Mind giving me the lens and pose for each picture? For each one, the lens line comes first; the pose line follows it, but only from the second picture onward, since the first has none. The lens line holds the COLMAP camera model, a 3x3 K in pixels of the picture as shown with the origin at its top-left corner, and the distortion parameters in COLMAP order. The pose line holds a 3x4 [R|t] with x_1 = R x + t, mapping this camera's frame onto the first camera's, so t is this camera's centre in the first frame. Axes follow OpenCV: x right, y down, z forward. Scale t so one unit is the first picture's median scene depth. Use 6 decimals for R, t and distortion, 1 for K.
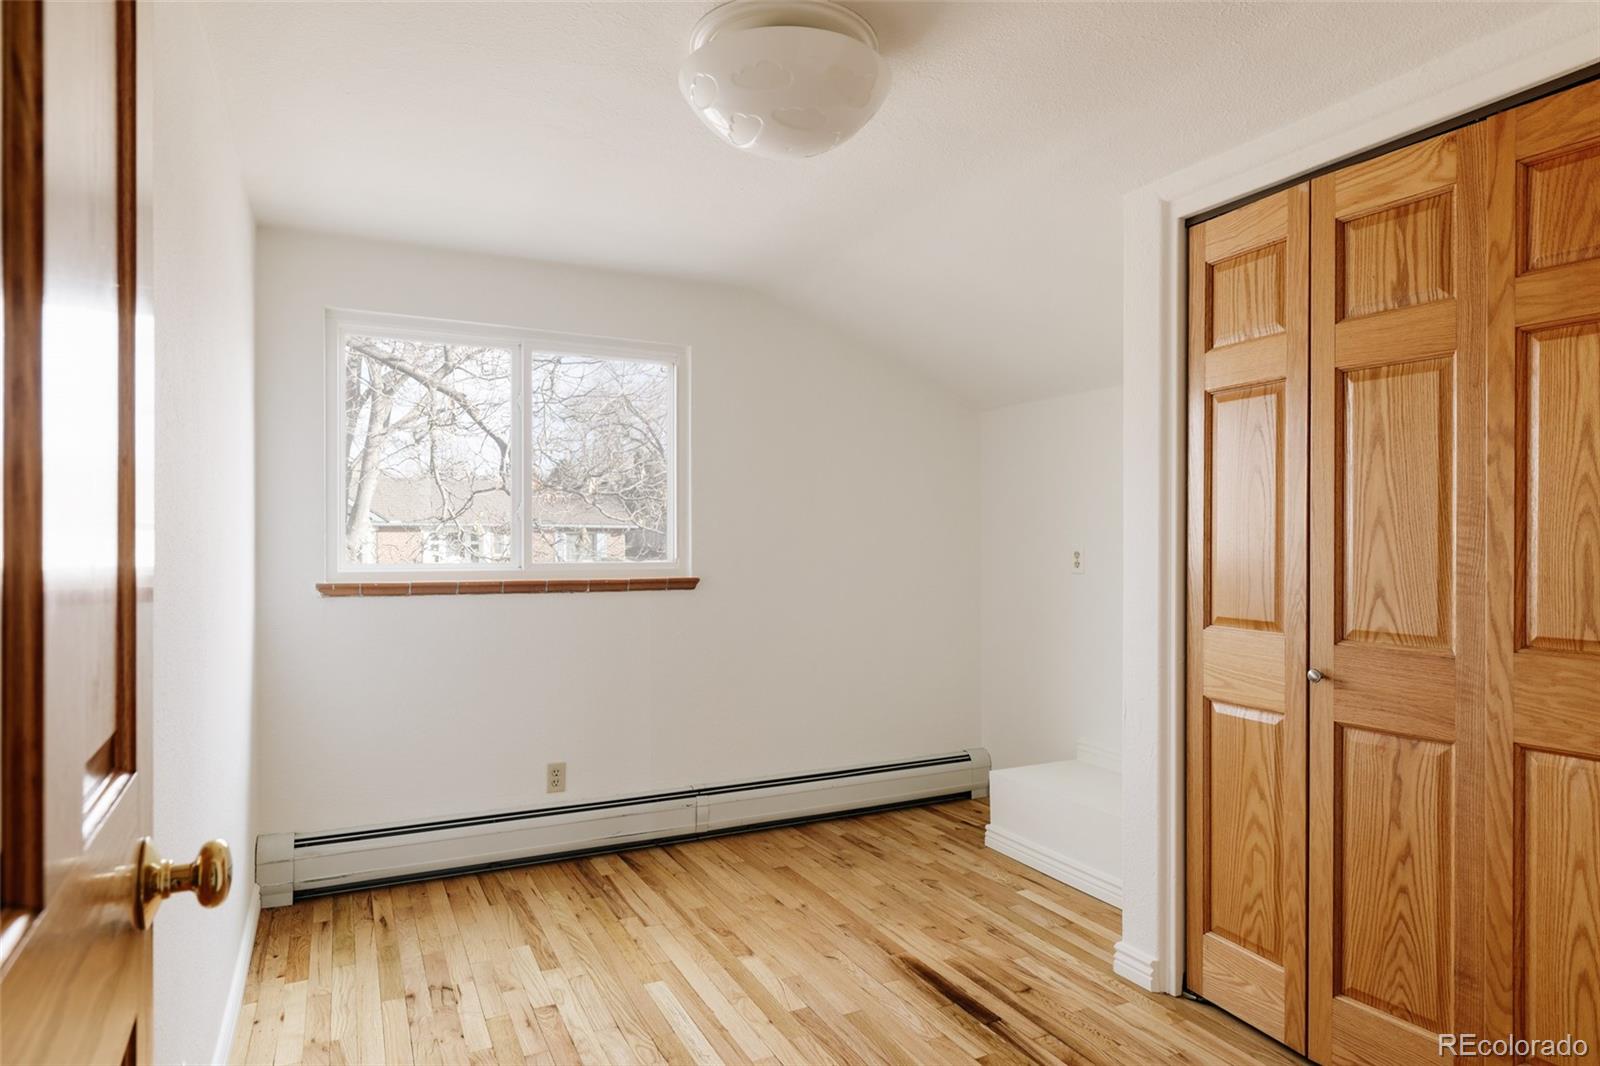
lens RADIAL K [[942.0, 0, 804.8], [0, 942.0, 546.8], [0, 0, 1]] dist [-0.002749, -0.001315]
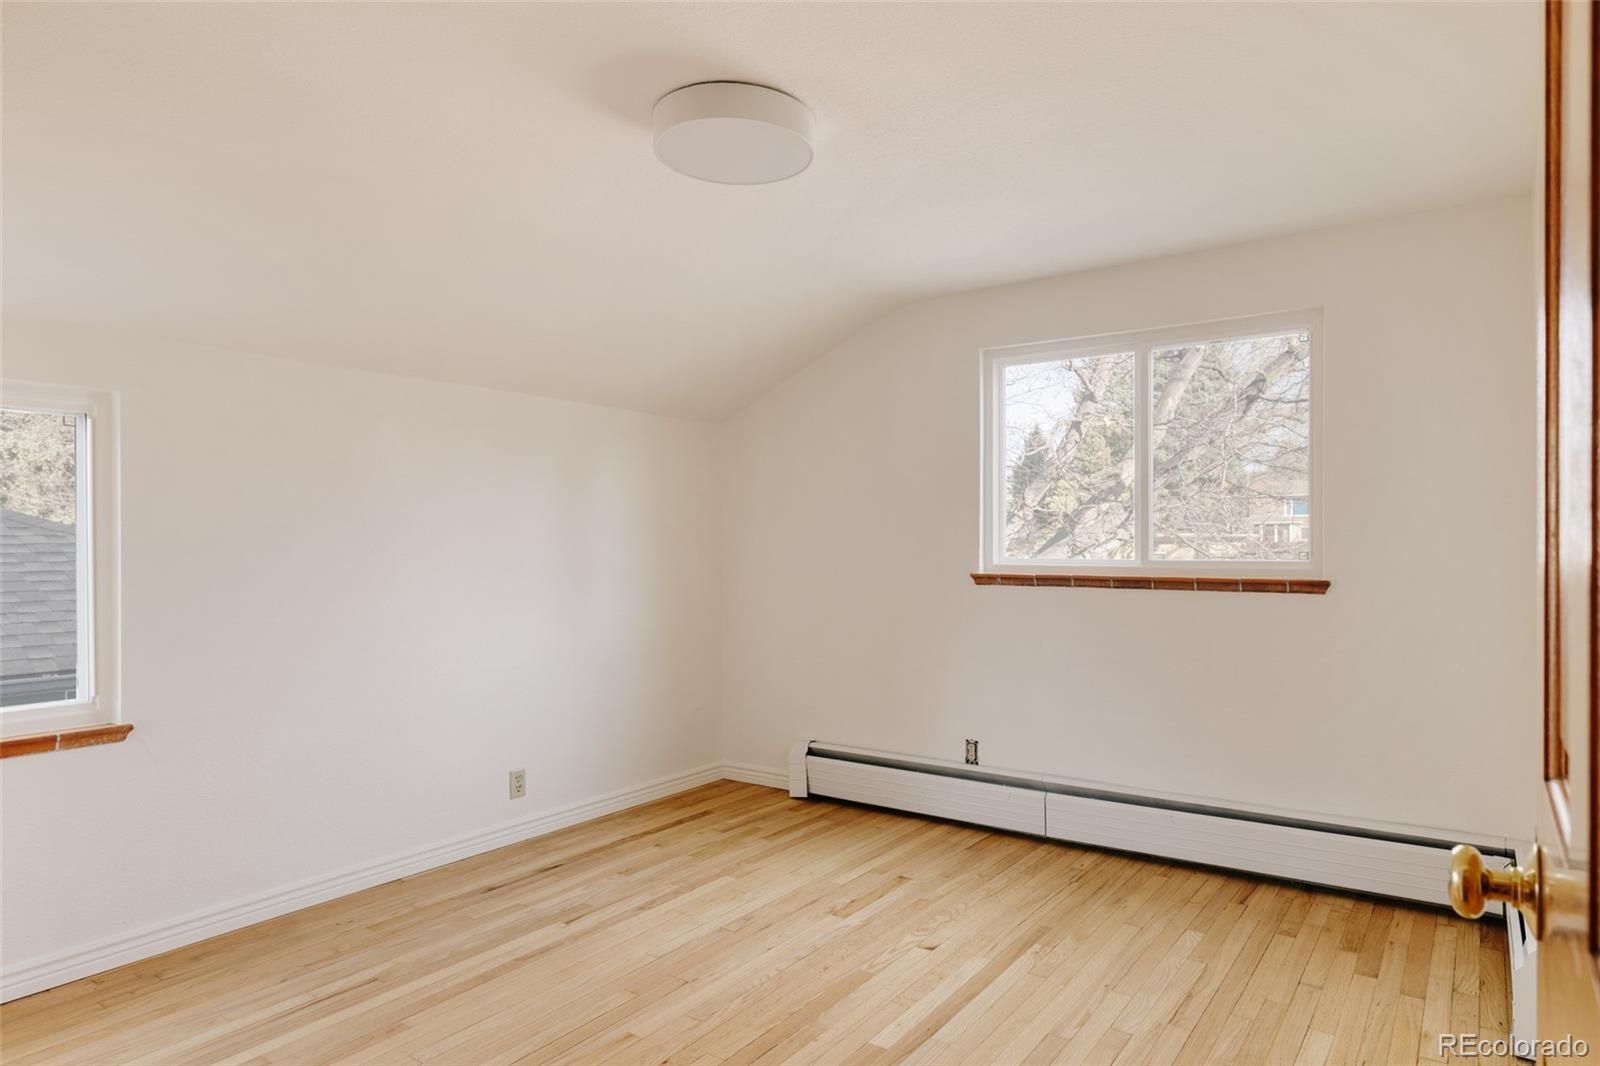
lens RADIAL K [[942.0, 0, 806.3], [0, 942.0, 530.2], [0, 0, 1]] dist [-0.002749, -0.001315]
pose [[0.468116, -0.013571, -0.883563, 0.429535], [0.001784, 0.999895, -0.014412, 0.000054], [0.883665, 0.005170, 0.468091, 0.210594]]
